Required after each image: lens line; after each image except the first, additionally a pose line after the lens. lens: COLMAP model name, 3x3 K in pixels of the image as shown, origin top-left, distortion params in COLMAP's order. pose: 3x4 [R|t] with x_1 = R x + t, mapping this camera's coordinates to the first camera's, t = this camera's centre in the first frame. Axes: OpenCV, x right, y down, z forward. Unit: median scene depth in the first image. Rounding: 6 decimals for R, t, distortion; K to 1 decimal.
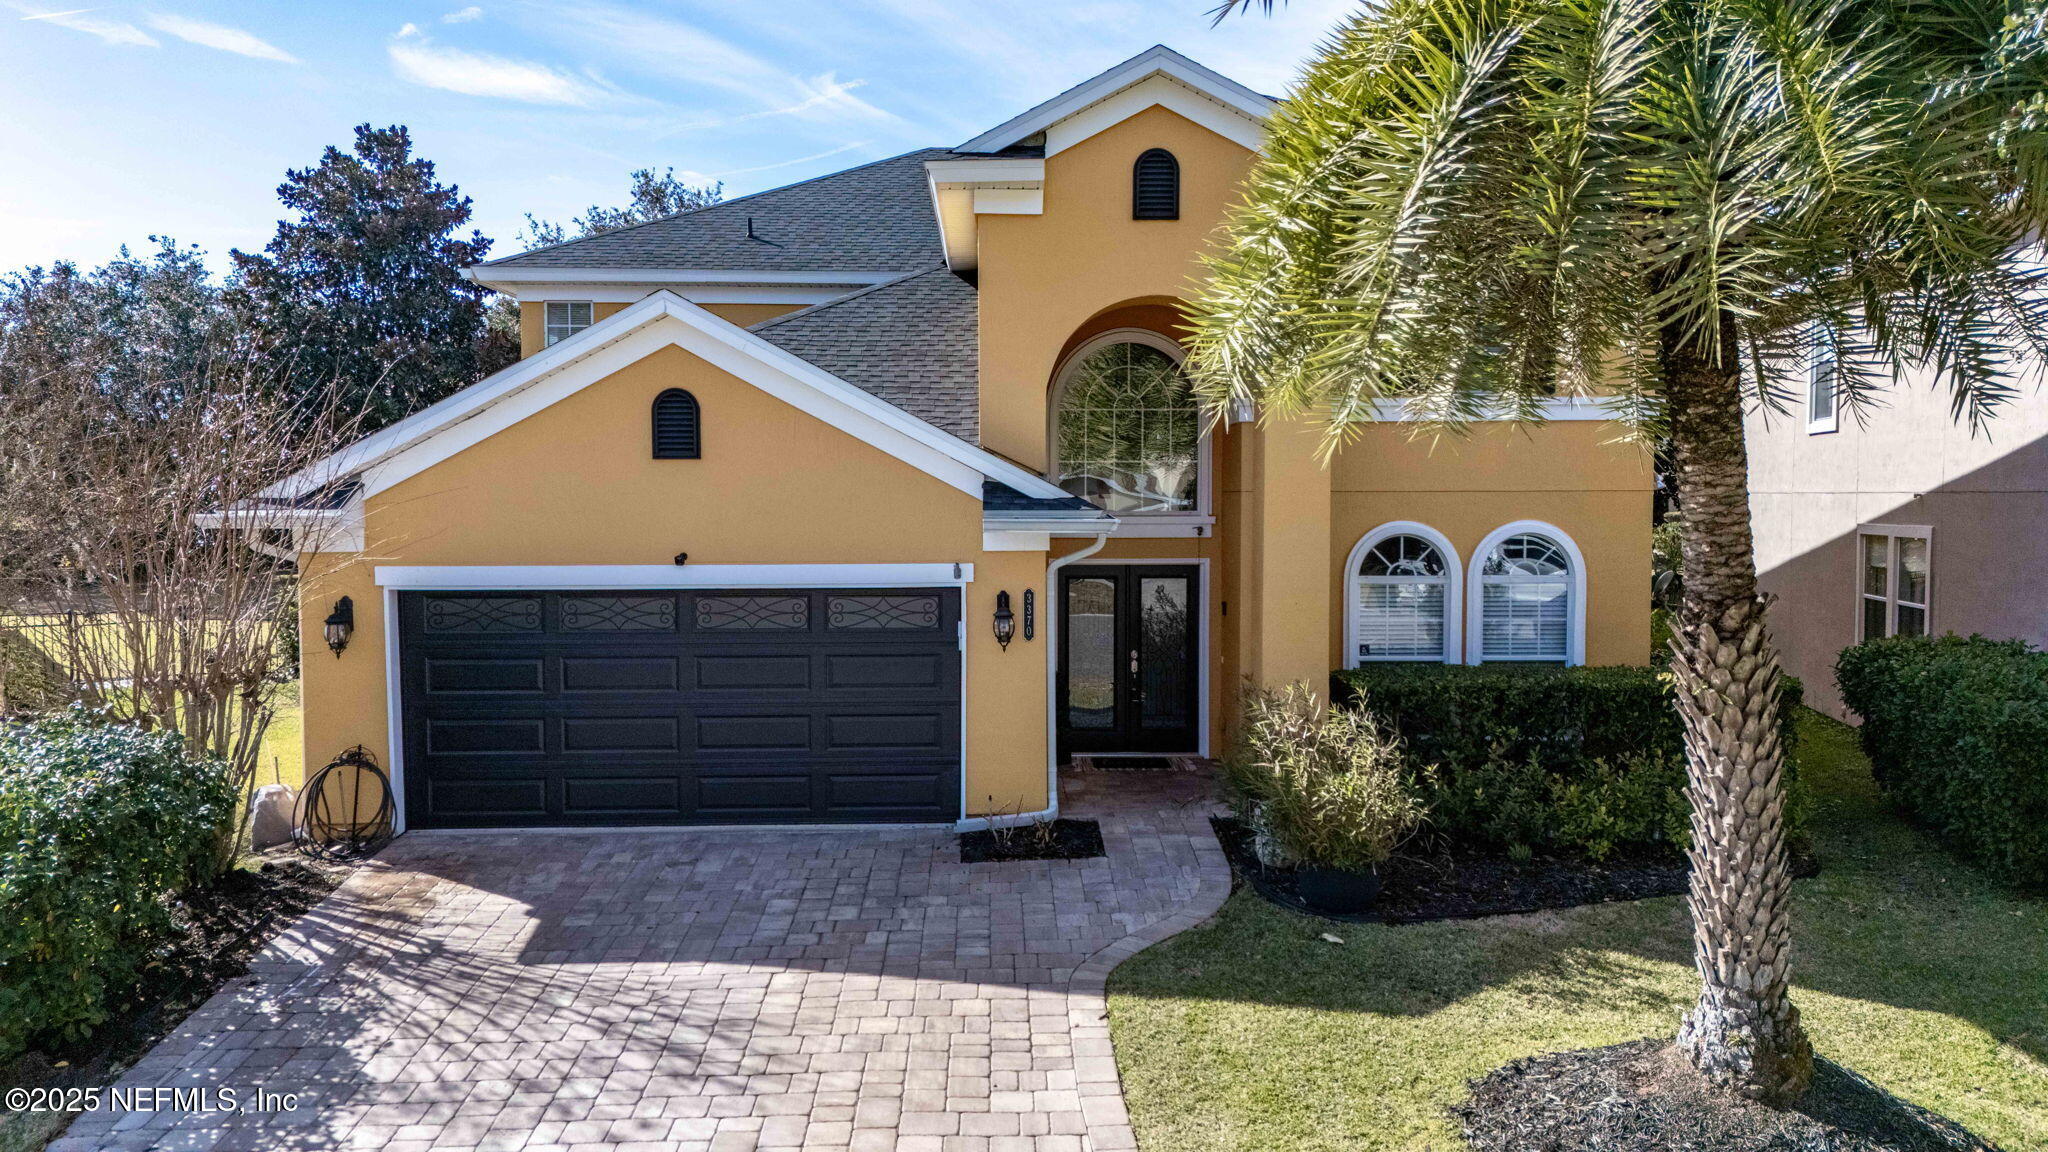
lens RADIAL K [[1205.6, 0, 1013.3], [0, 1205.6, 571.2], [0, 0, 1]] dist [0.065769, -0.053773]
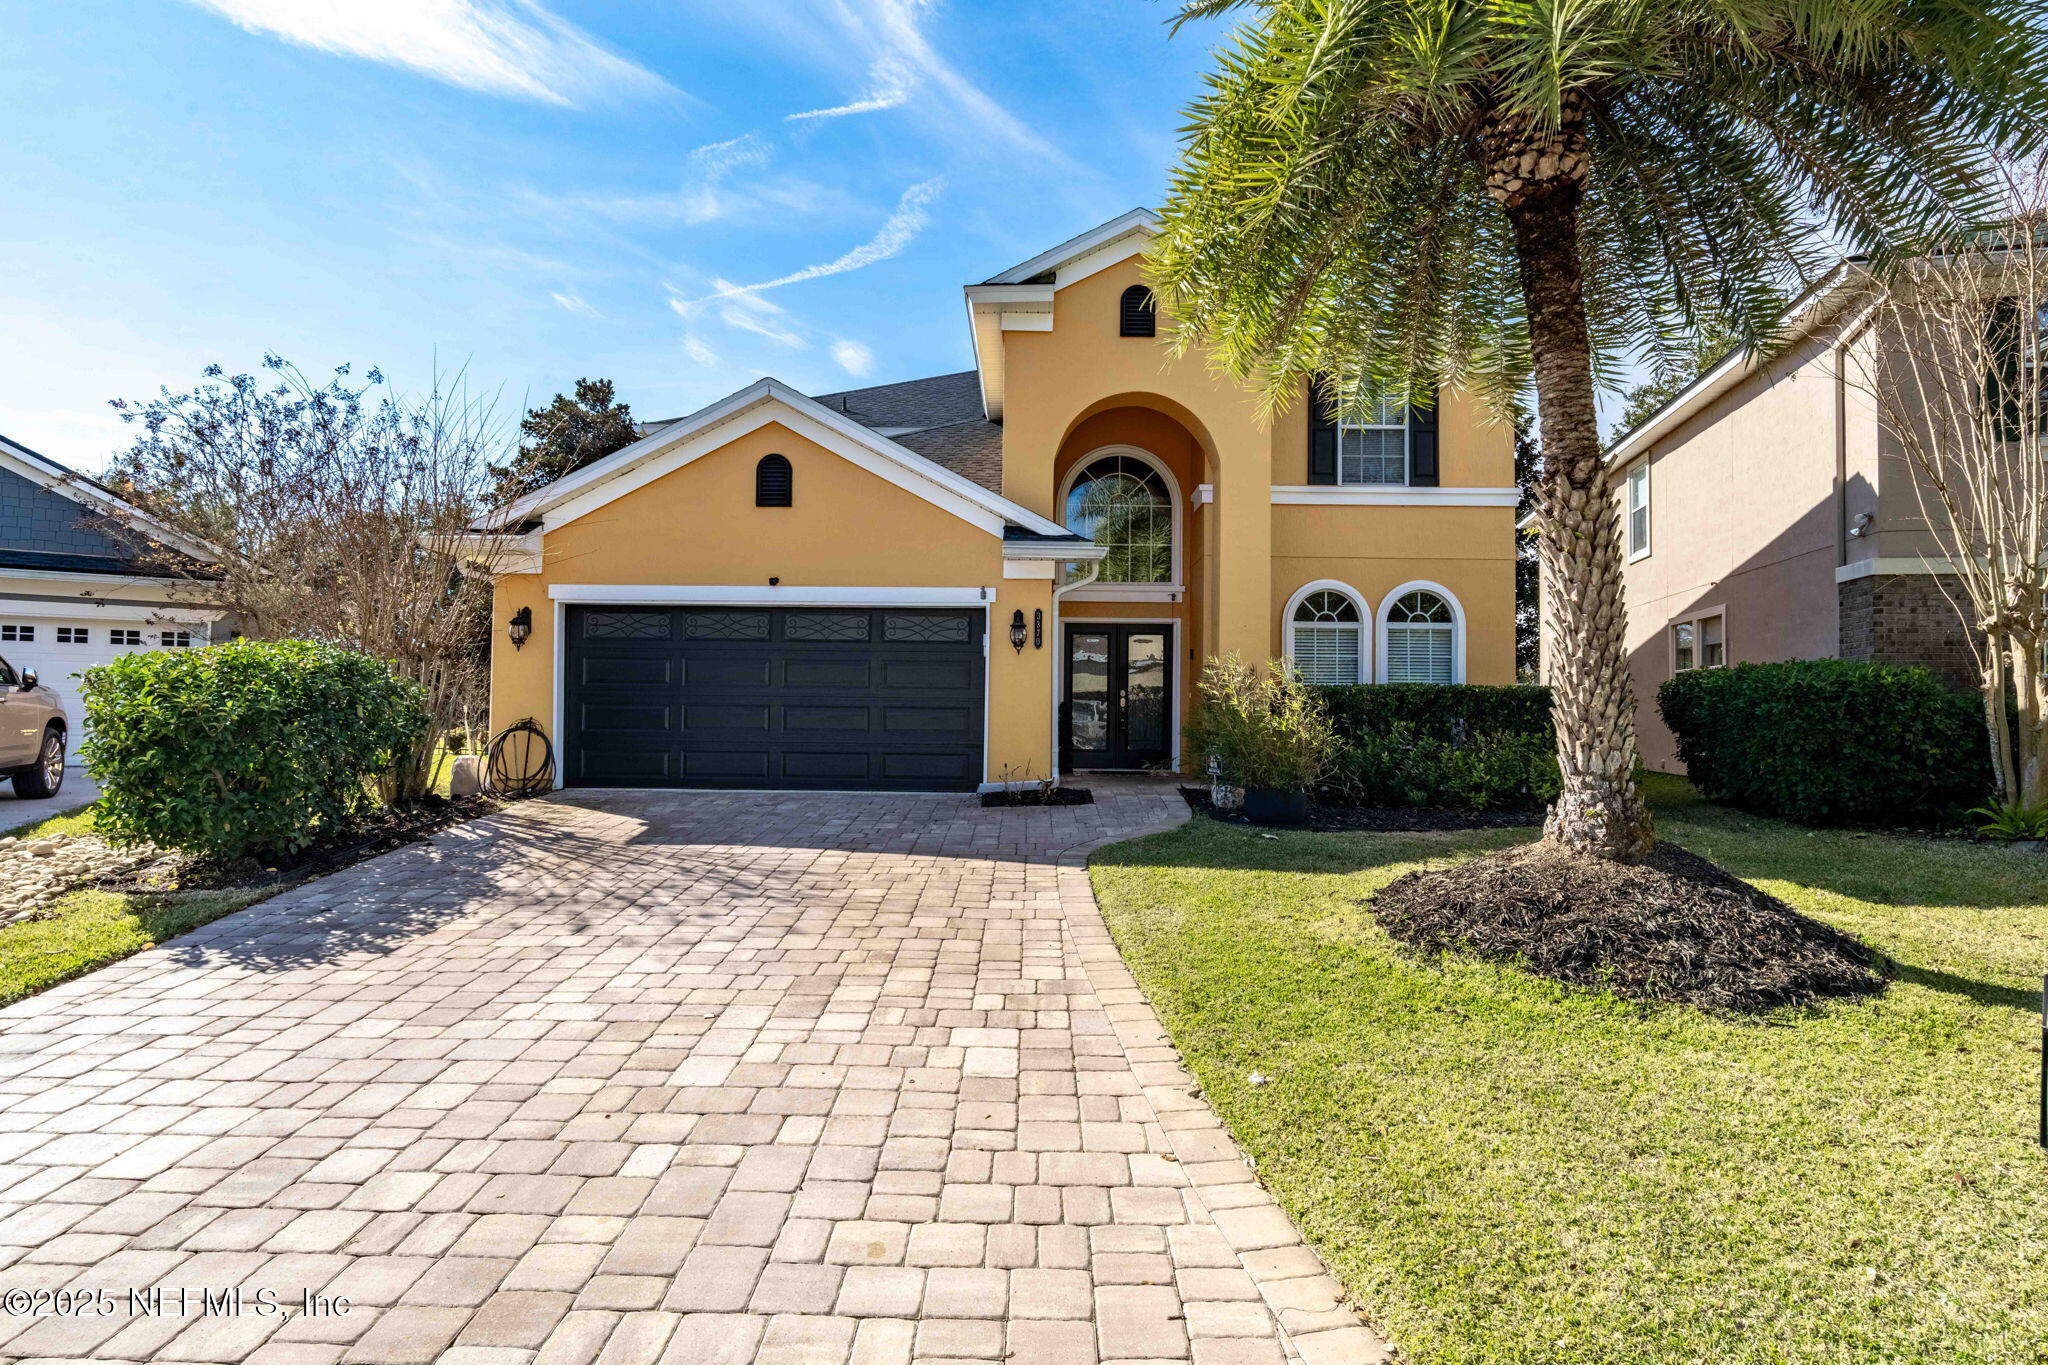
lens RADIAL K [[891.4, 0, 1024.0], [0, 891.4, 682.5], [0, 0, 1]] dist [-0.006684, -0.000042]
pose [[0.999675, 0.012609, -0.022147, 0.020311], [-0.014017, 0.997810, -0.064639, 0.160703], [0.021283, 0.064928, 0.997663, 0.048533]]
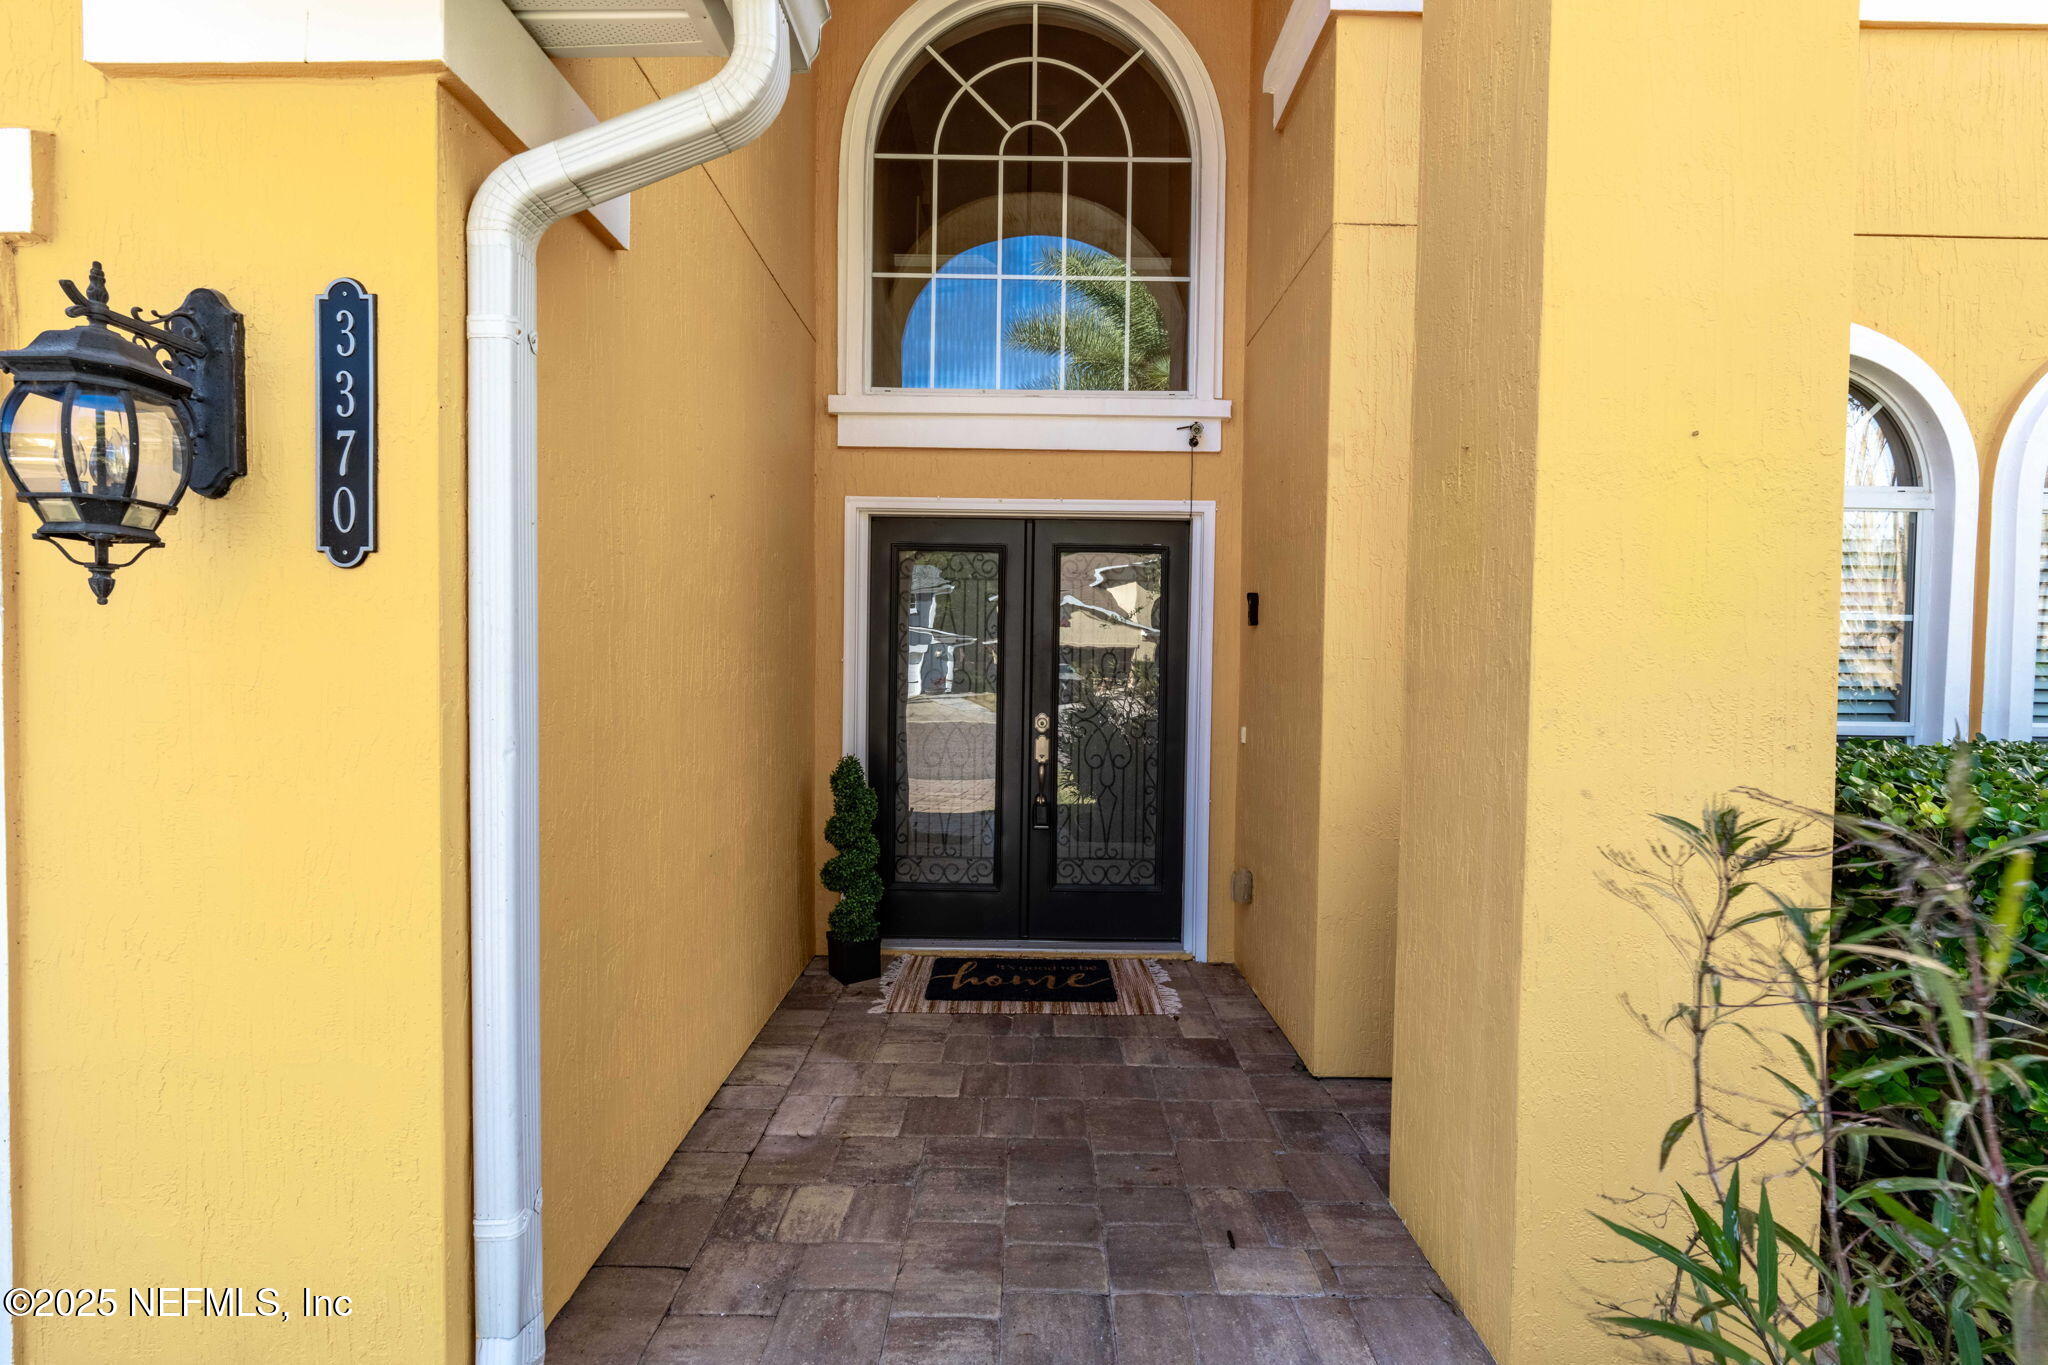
lens RADIAL K [[880.9, 0, 1024.0], [0, 880.9, 682.5], [0, 0, 1]] dist [-0.001356, -0.000518]
pose [[0.999819, 0.015392, 0.011145, 0.119174], [-0.015206, 0.999747, -0.016544, 0.079091], [-0.011396, 0.016372, 0.999801, 0.892423]]
